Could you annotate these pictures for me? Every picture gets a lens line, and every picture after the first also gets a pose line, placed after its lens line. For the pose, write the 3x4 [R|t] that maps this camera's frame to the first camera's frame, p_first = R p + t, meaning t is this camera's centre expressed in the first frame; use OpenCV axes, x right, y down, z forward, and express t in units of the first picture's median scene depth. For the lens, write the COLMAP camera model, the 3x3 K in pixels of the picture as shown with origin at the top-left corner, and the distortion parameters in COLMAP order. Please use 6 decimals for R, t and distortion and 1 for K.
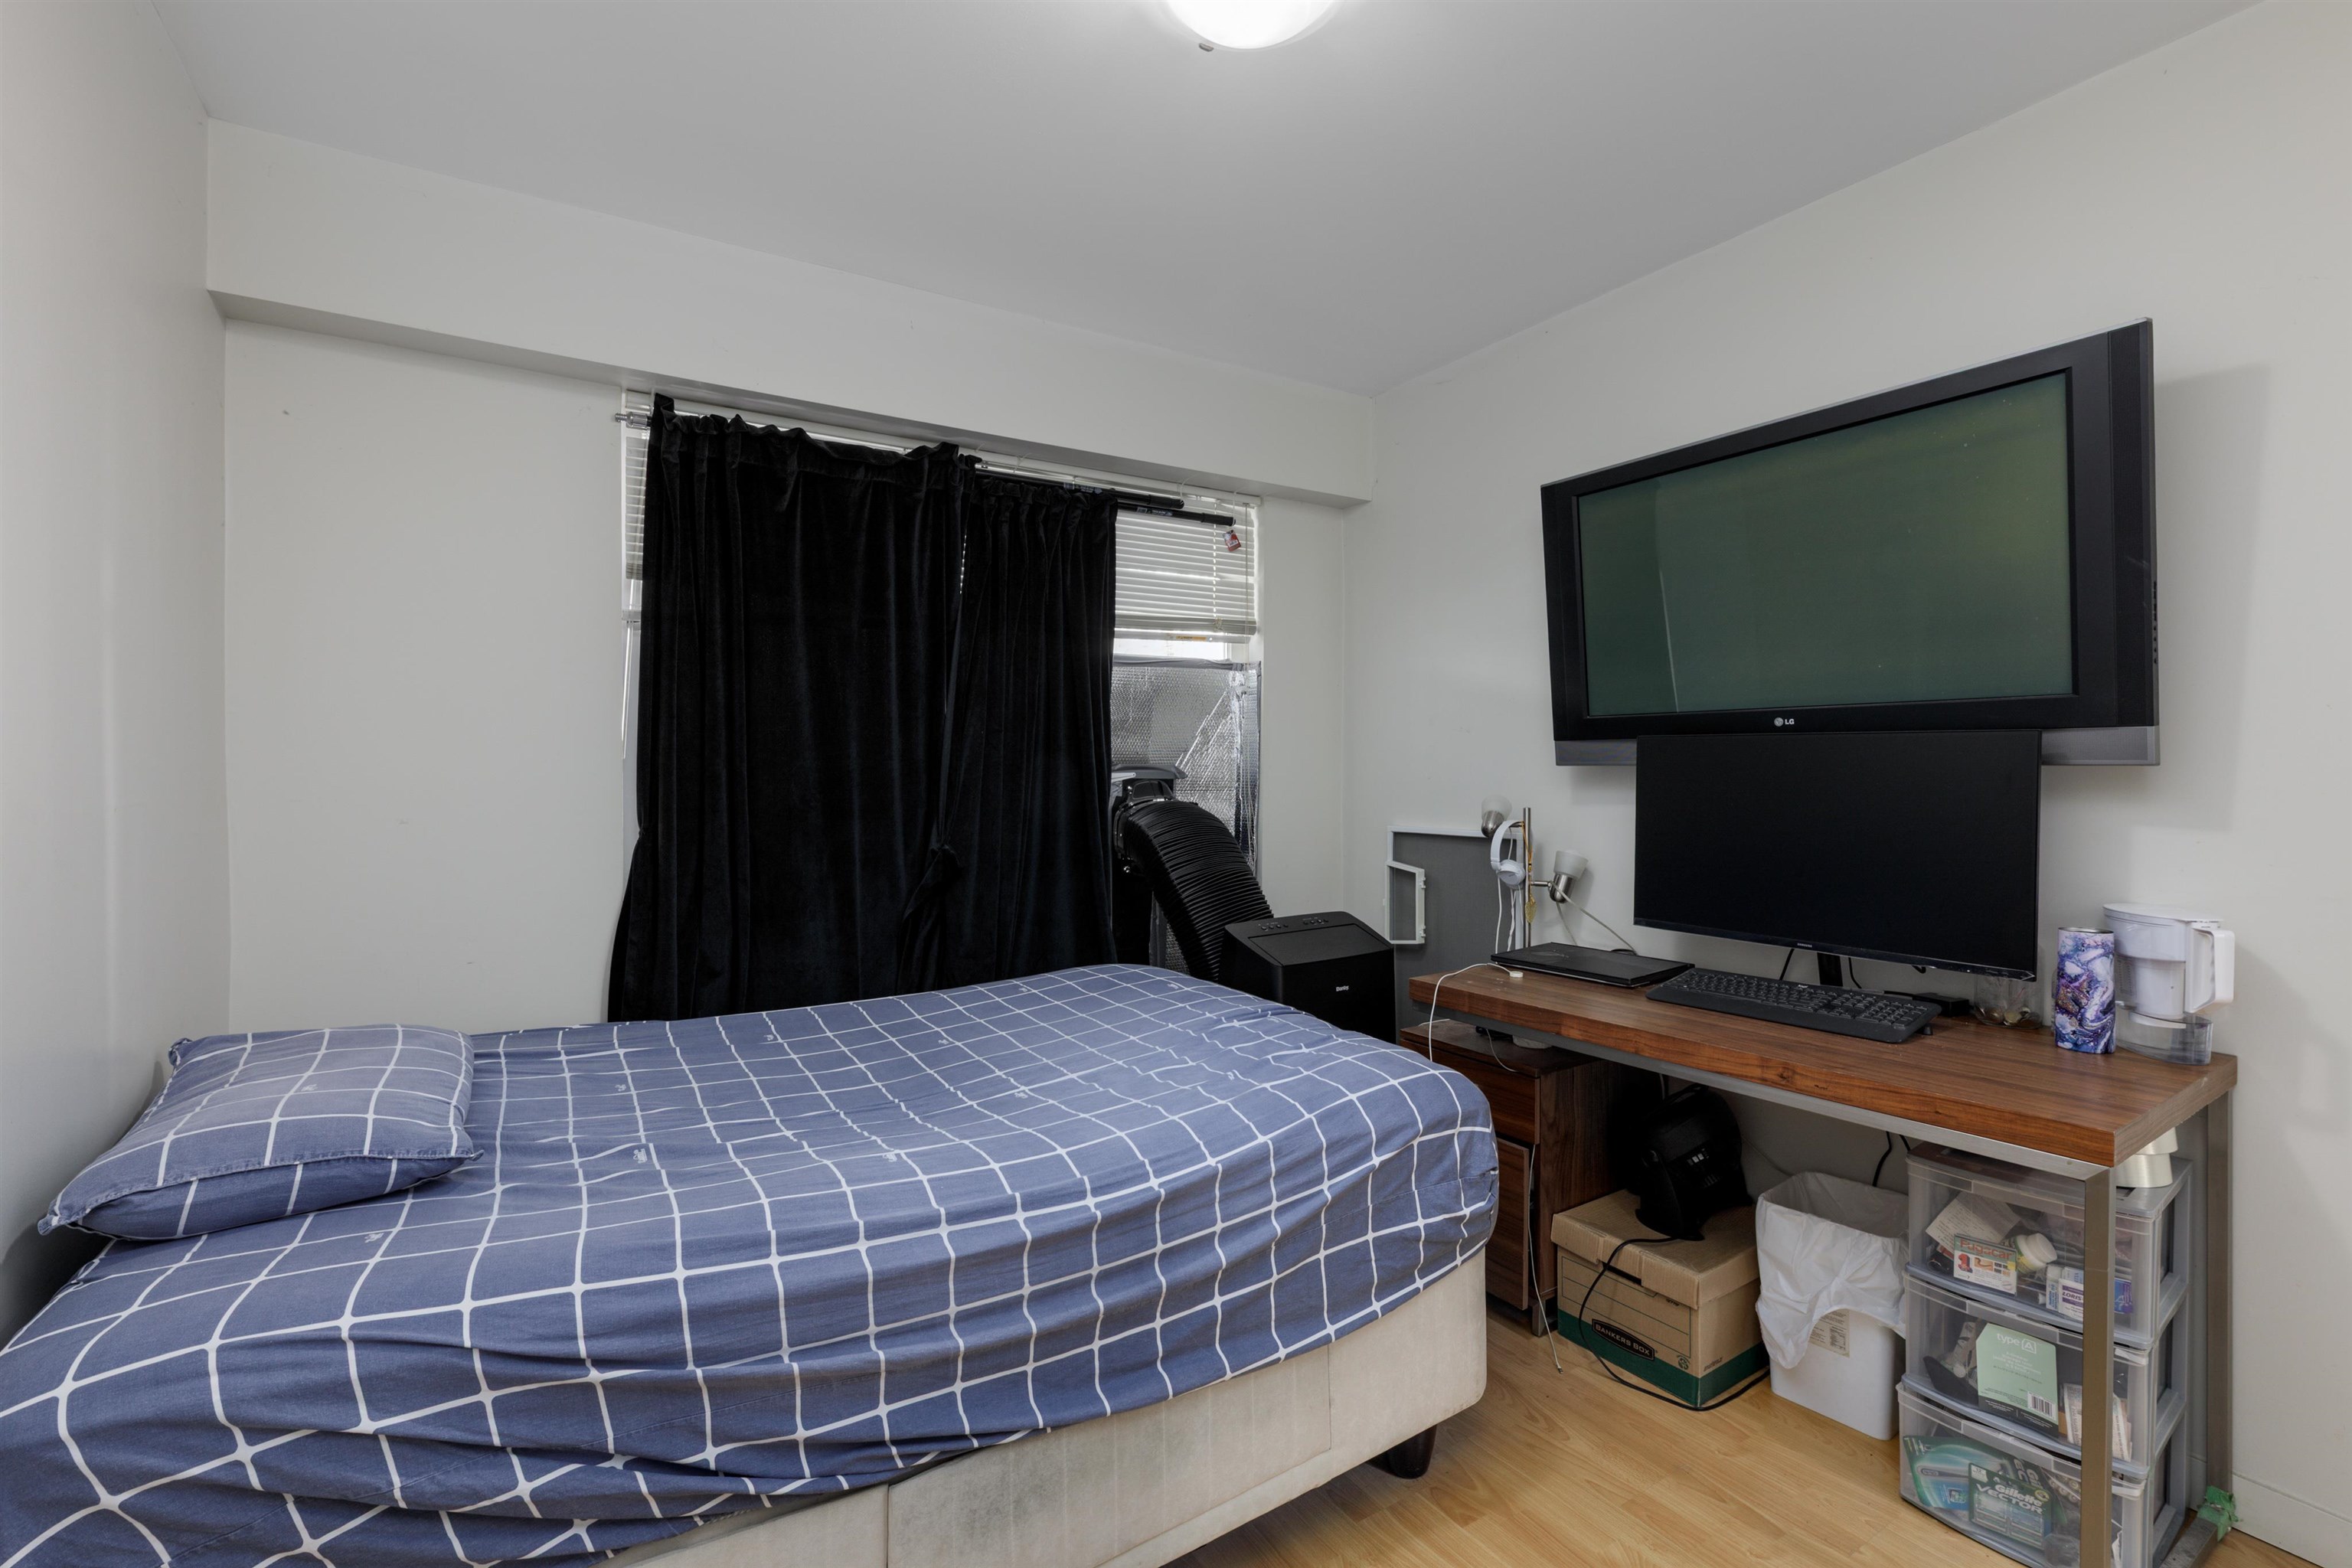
lens RADIAL K [[1017.0, 0, 1185.1], [0, 1017.0, 780.8], [0, 0, 1]] dist [-0.002089, 0.000392]
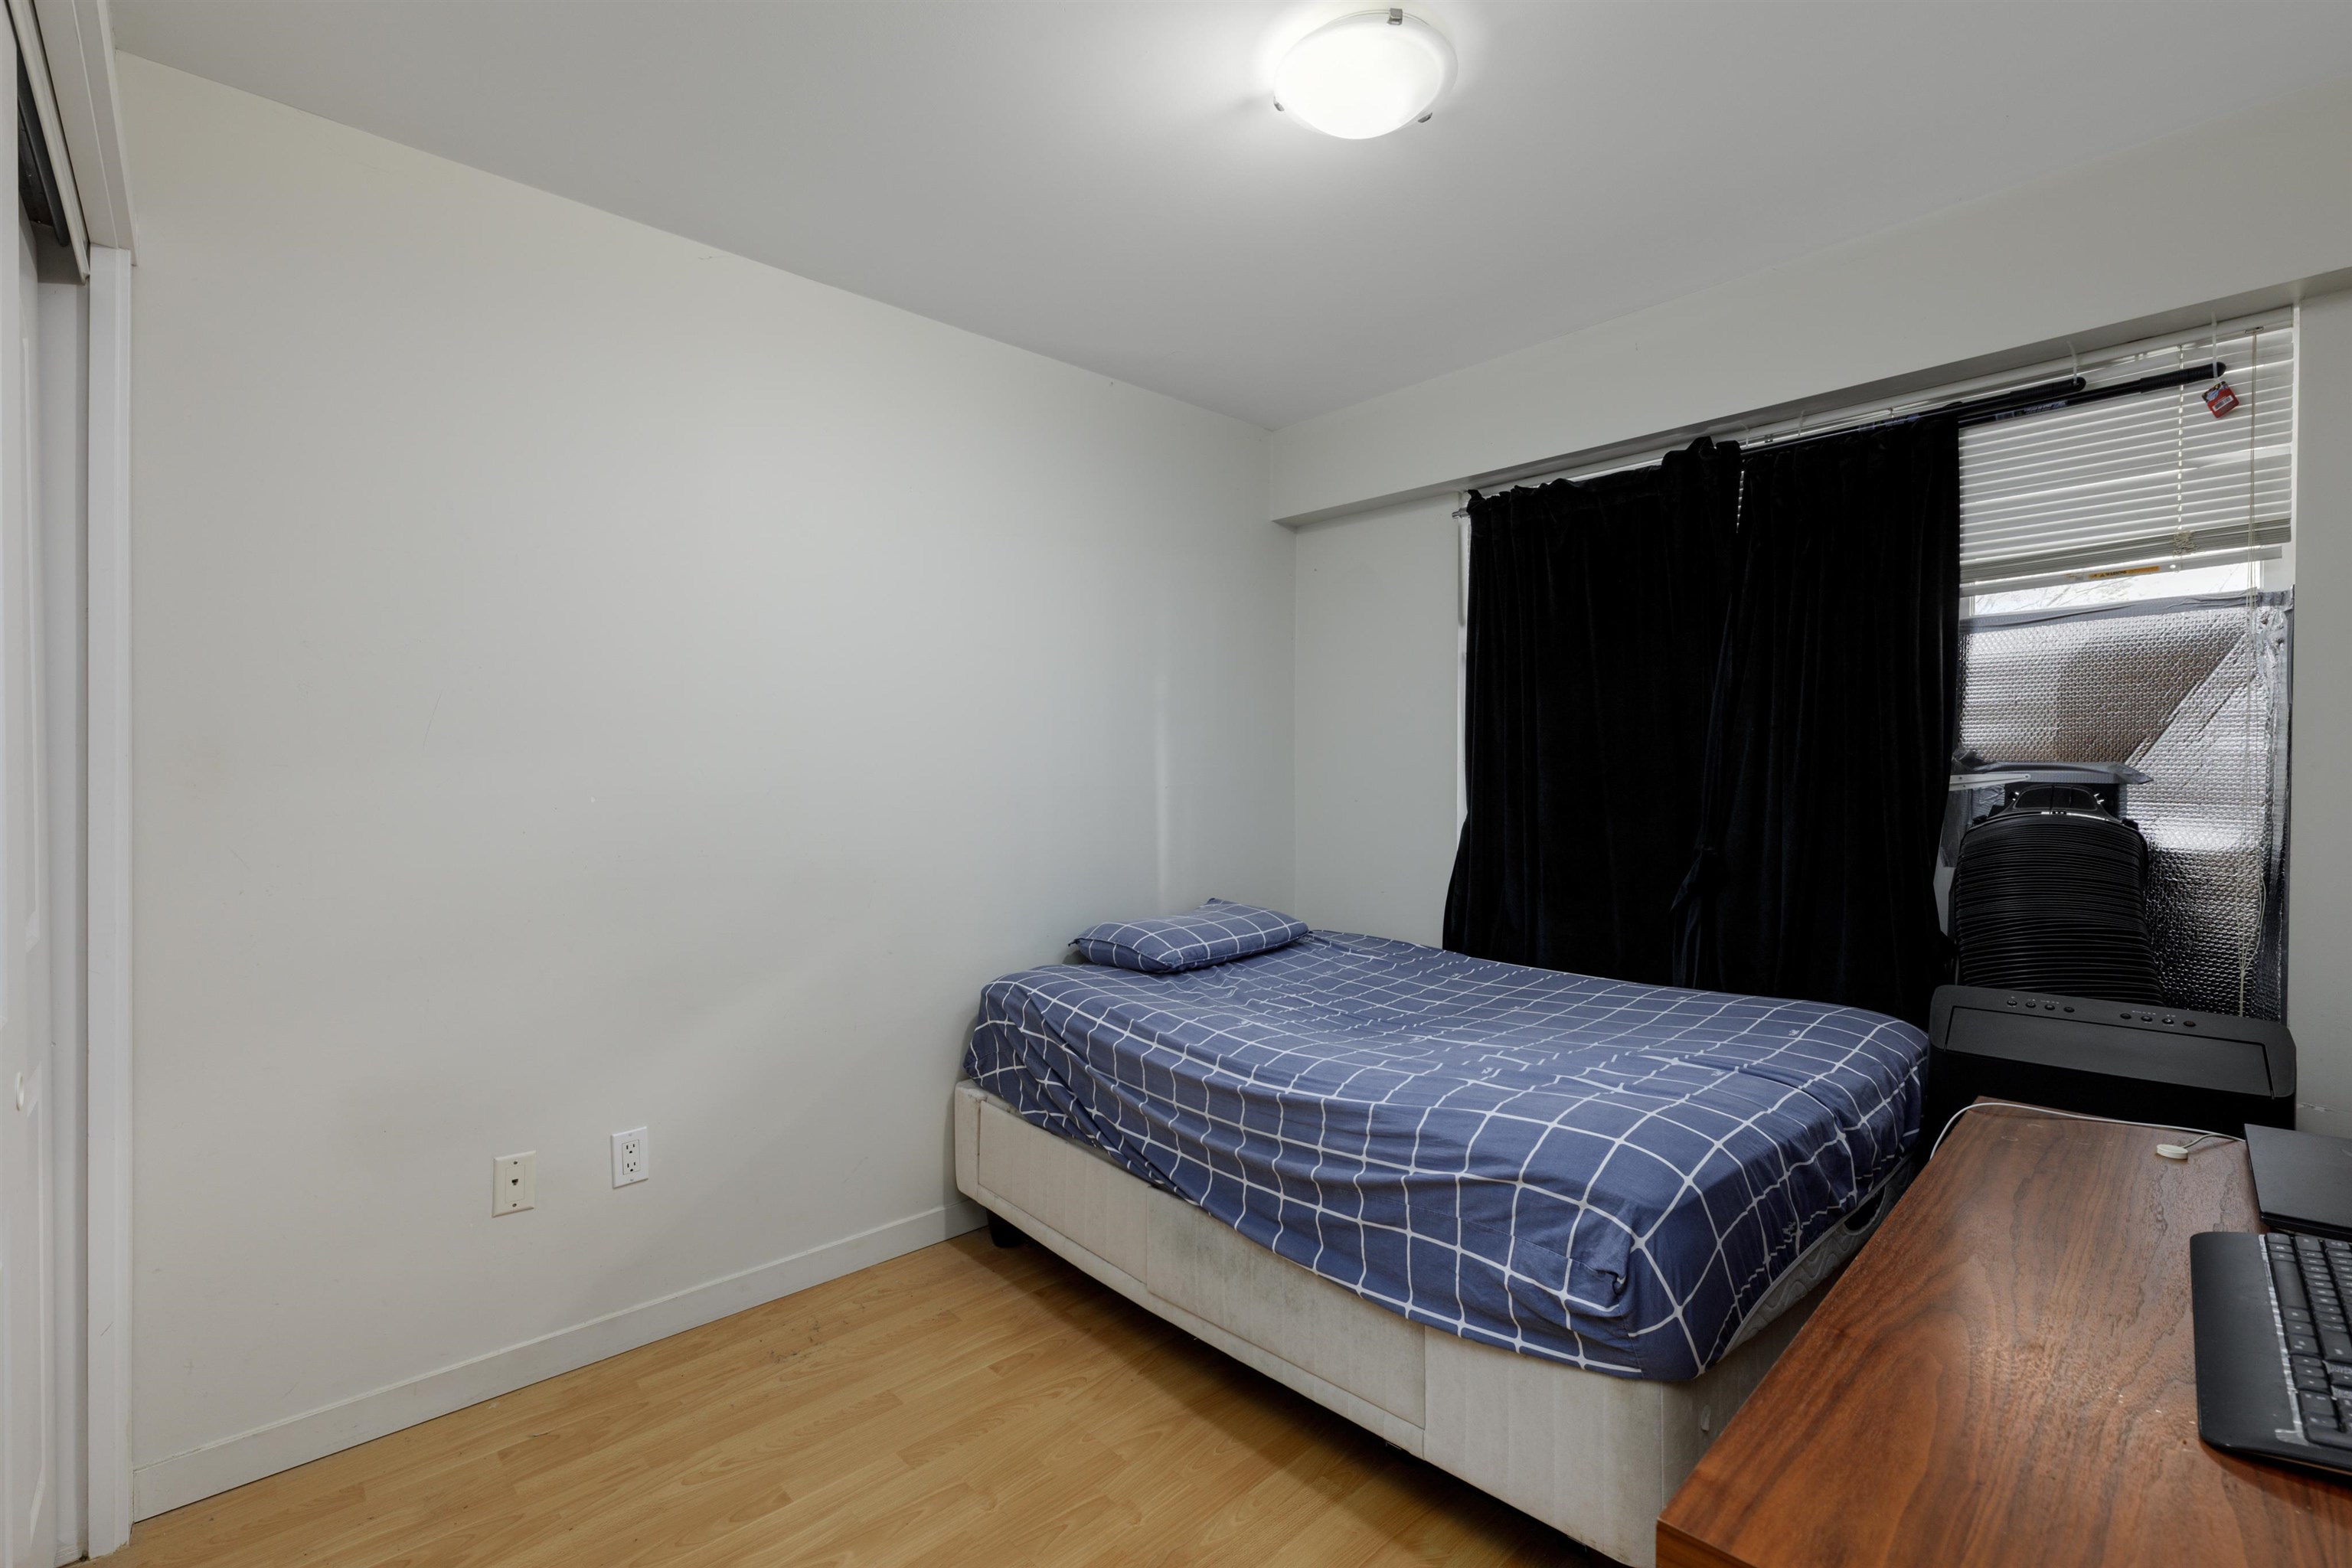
lens RADIAL K [[1017.0, 0, 1186.5], [0, 1017.0, 775.8], [0, 0, 1]] dist [-0.002089, 0.000392]
pose [[0.205359, 0.009007, -0.978645, 0.673830], [-0.008994, 0.999933, 0.007316, -0.008425], [0.978645, 0.007300, 0.205426, 0.334807]]
